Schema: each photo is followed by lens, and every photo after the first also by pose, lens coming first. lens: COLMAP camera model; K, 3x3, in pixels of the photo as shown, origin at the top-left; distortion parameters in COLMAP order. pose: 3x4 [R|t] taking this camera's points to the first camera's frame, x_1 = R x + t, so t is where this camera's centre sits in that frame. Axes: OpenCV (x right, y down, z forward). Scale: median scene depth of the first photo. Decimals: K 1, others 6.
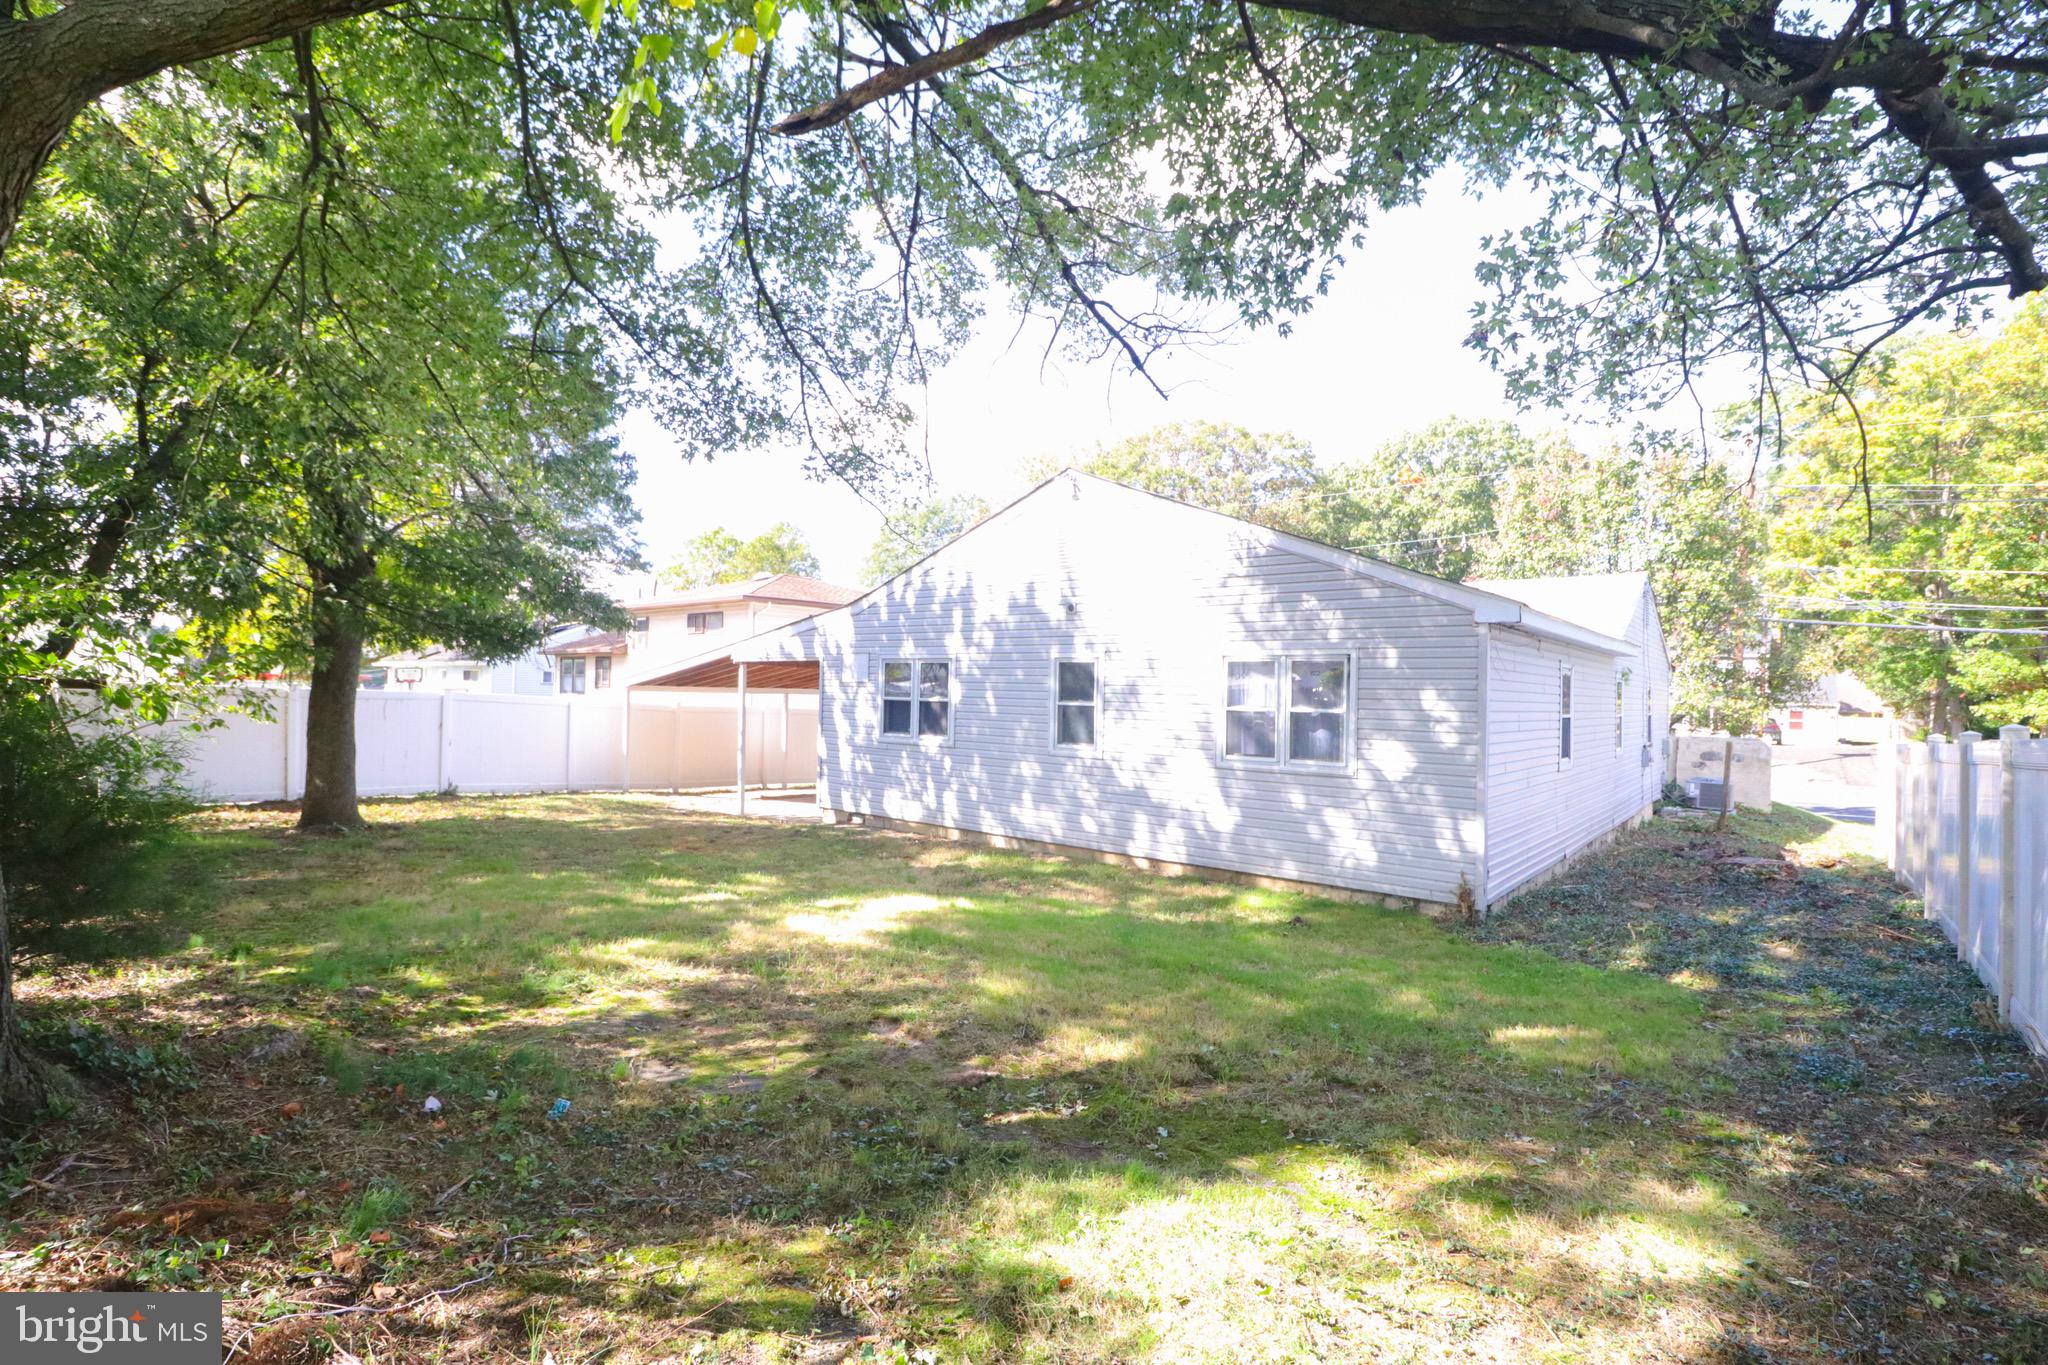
lens RADIAL K [[967.5, 0, 1019.5], [0, 967.5, 680.1], [0, 0, 1]] dist [-0.001203, -0.012329]
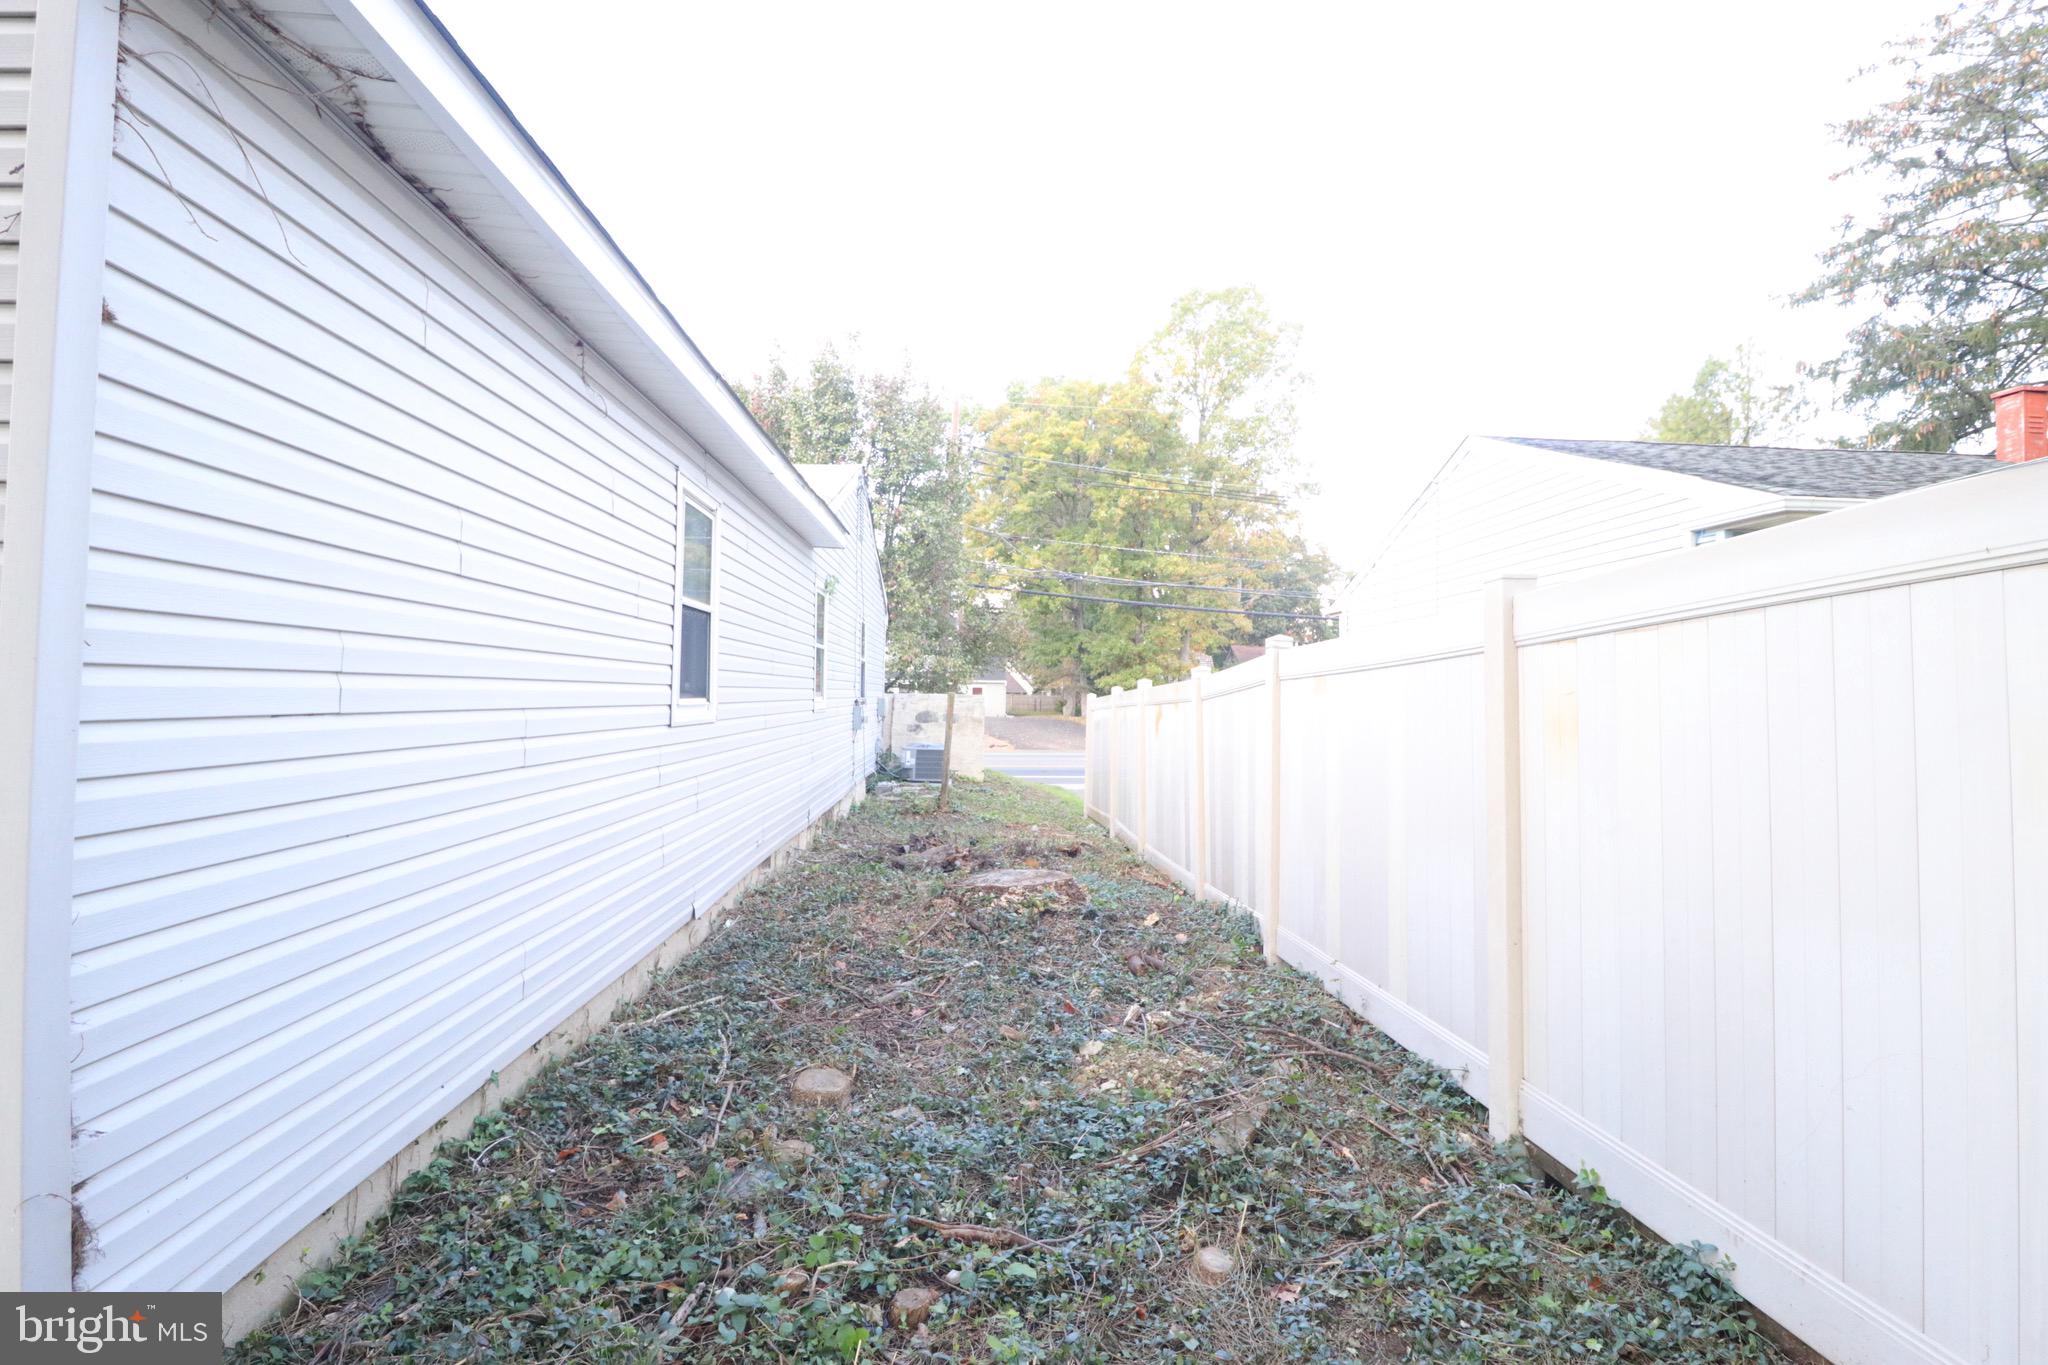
lens RADIAL K [[967.5, 0, 1016.4], [0, 967.5, 671.4], [0, 0, 1]] dist [-0.000621, -0.013480]
pose [[0.745053, 0.006072, 0.666977, 0.756452], [-0.008120, 0.999967, -0.000033, 0.134362], [-0.666956, -0.005391, 0.745078, 1.131756]]
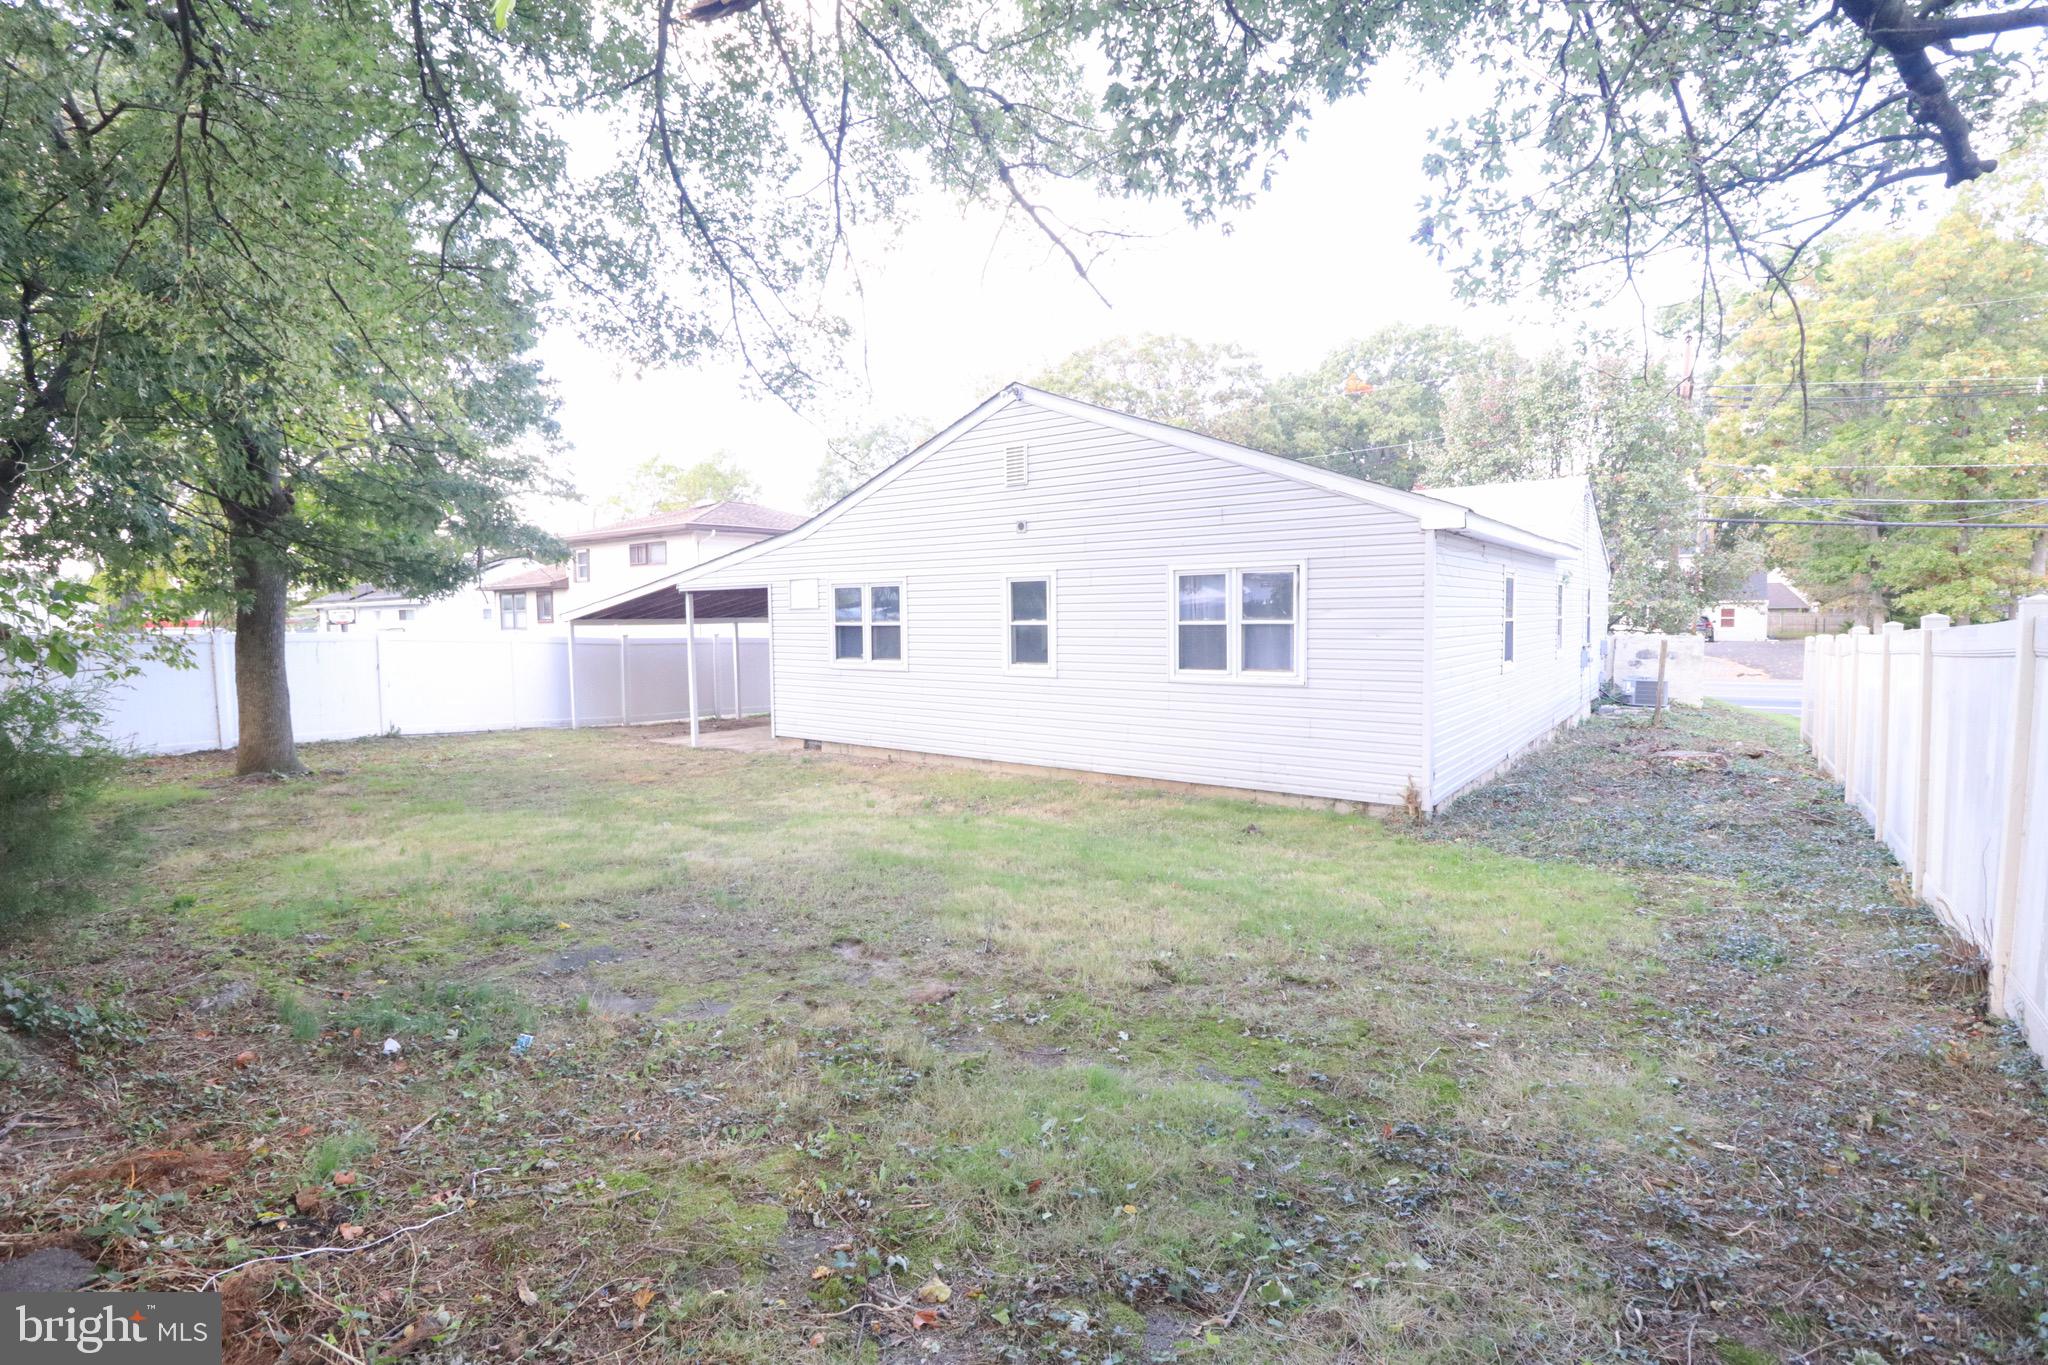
lens RADIAL K [[967.5, 0, 1016.4], [0, 967.5, 671.4], [0, 0, 1]] dist [-0.000621, -0.013480]
pose [[0.998482, -0.034647, 0.042821, 0.003013], [0.031484, 0.996875, 0.072451, 0.002840], [-0.045197, -0.070993, 0.996452, 0.007020]]
